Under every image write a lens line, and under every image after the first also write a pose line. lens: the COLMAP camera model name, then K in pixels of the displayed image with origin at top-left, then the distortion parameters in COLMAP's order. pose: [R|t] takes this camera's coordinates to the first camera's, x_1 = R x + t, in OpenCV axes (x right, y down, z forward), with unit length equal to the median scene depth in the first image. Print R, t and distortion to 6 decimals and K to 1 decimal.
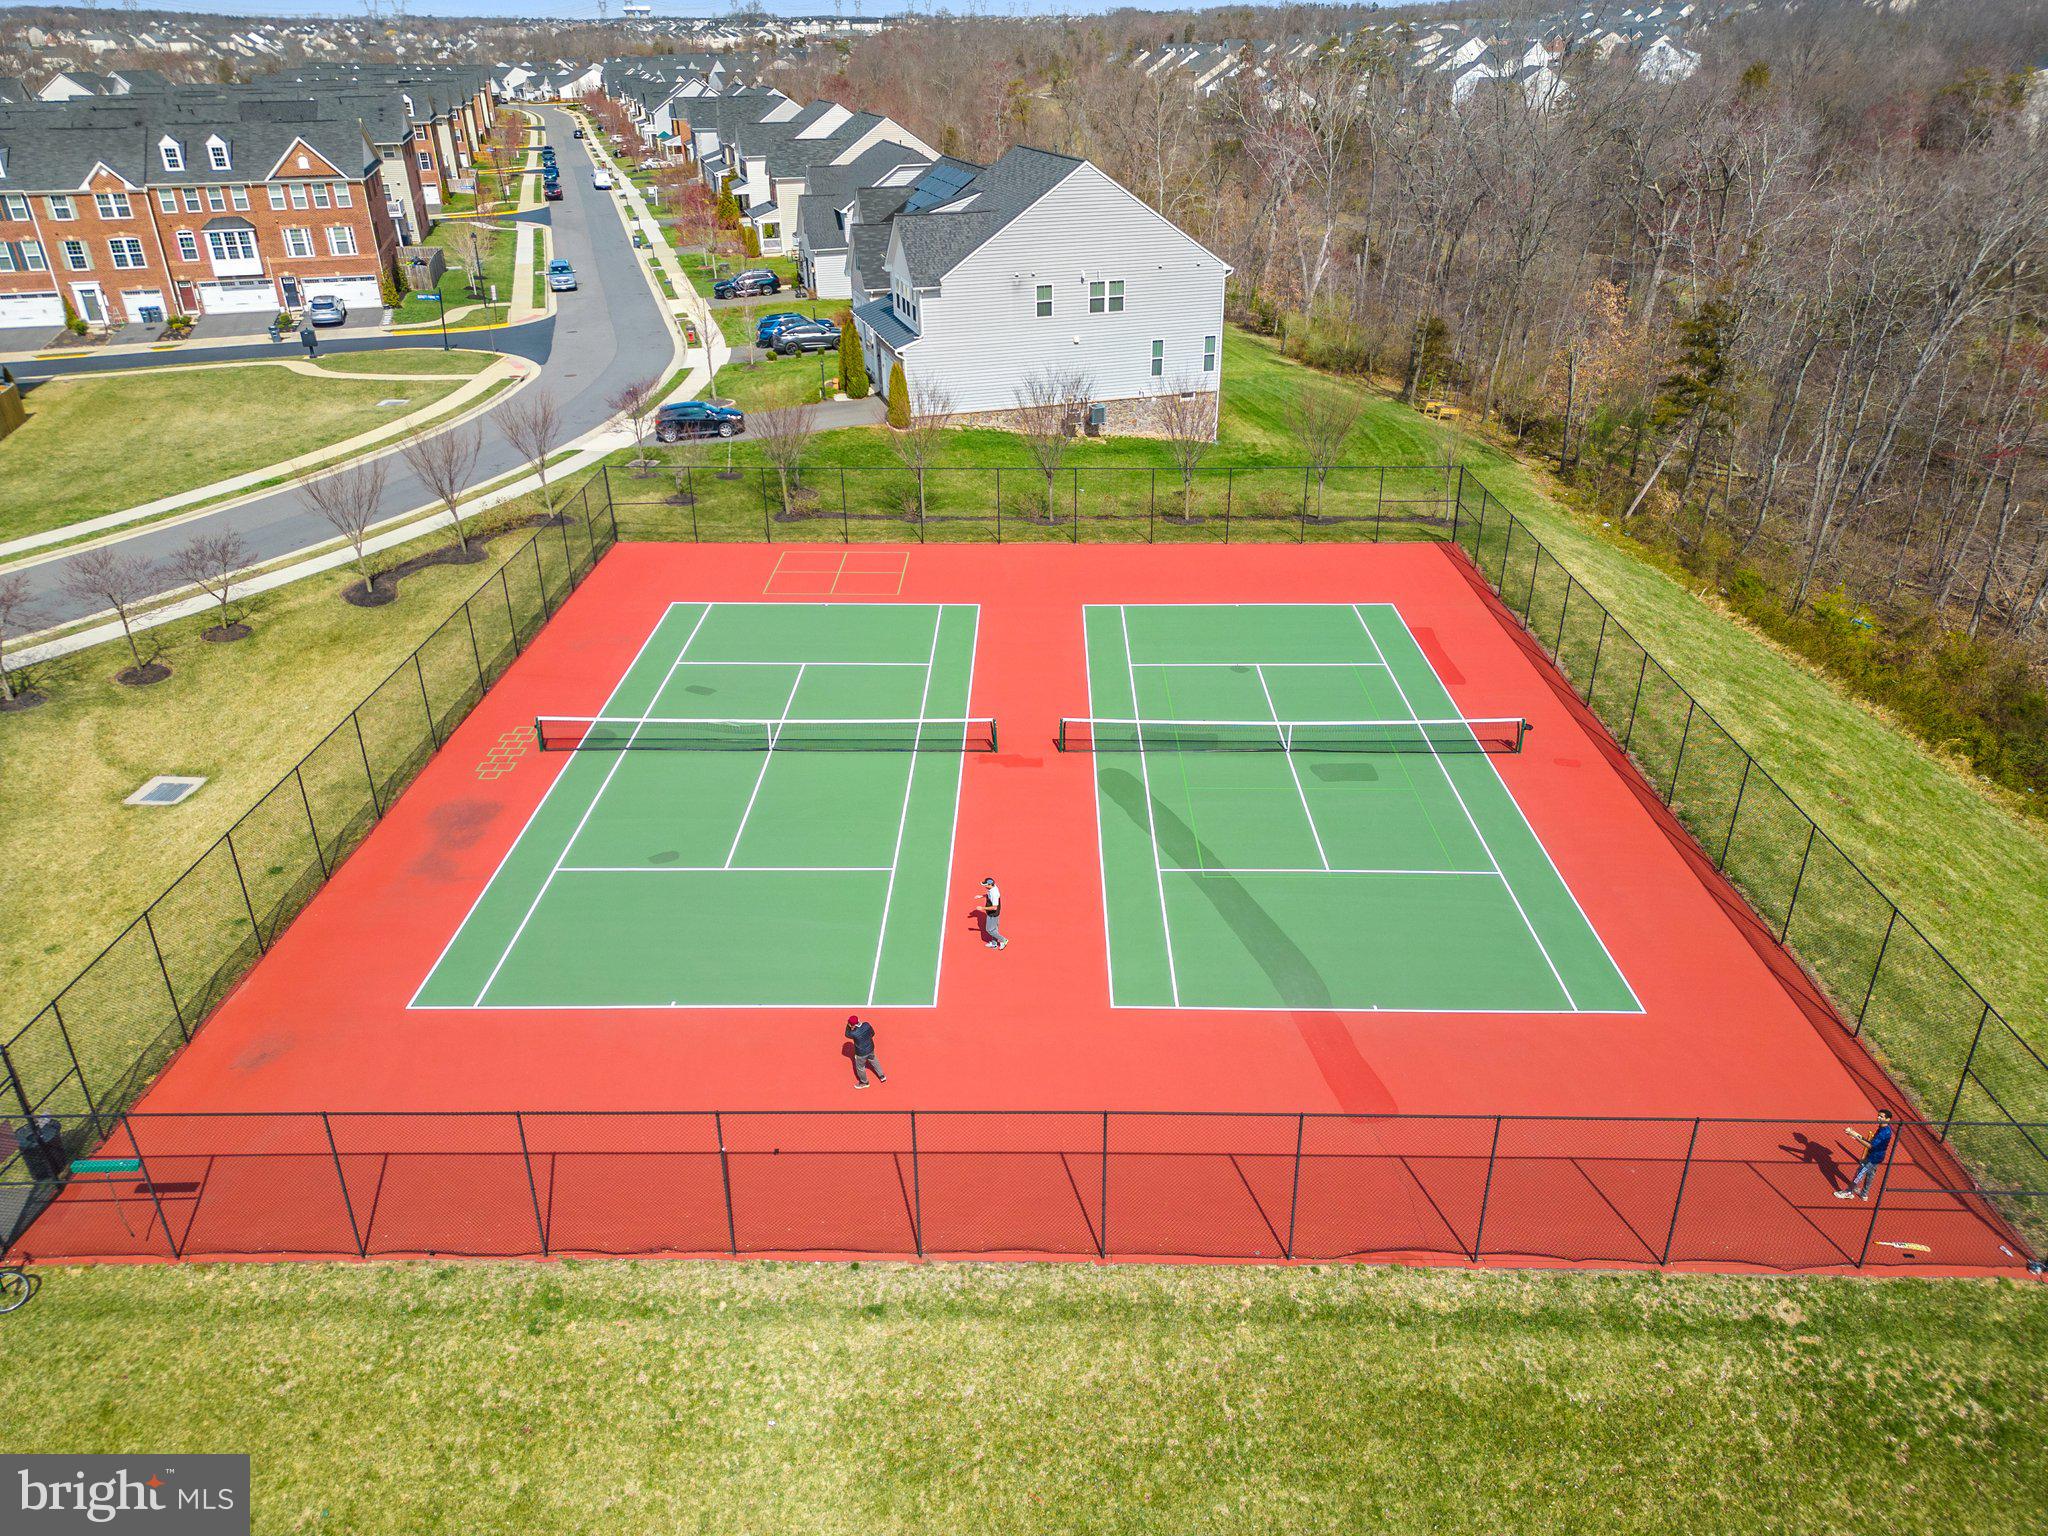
lens RADIAL K [[1395.4, 0, 1008.6], [0, 1395.4, 724.1], [0, 0, 1]] dist [0.071240, -0.065657]
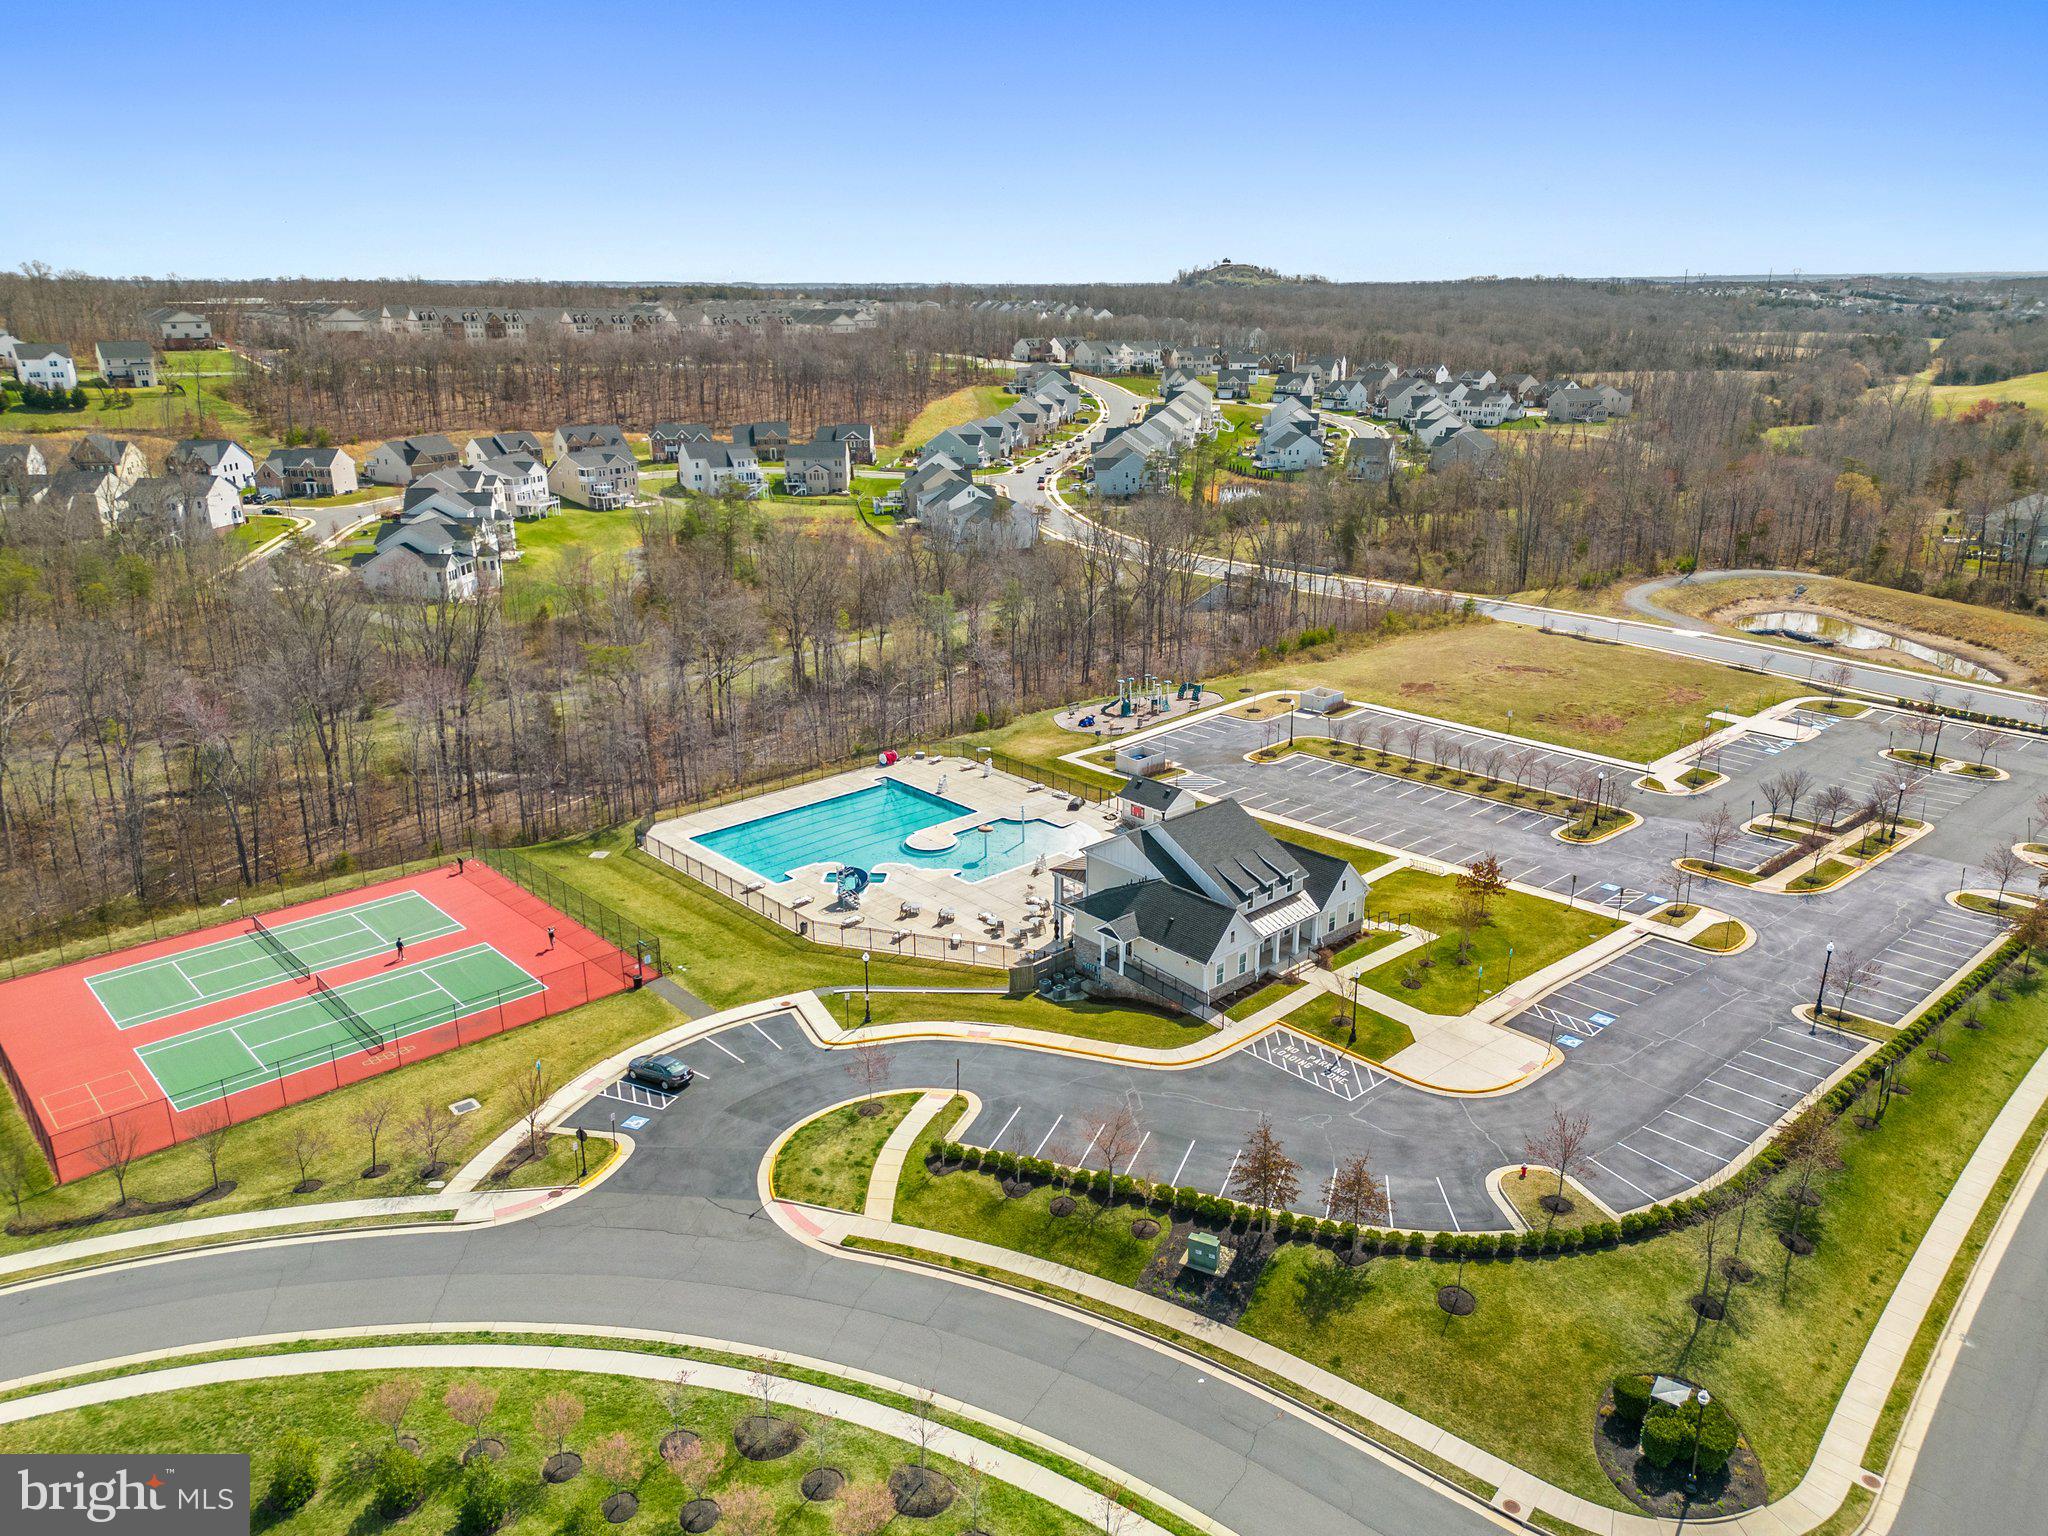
lens RADIAL K [[1448.6, 0, 1032.0], [0, 1448.6, 753.3], [0, 0, 1]] dist [0.082885, -0.084103]
pose [[-0.691672, -0.205930, 0.692230, -1.167279], [0.327444, 0.764891, 0.554727, -0.599745], [-0.643715, 0.610356, -0.461623, 0.500640]]
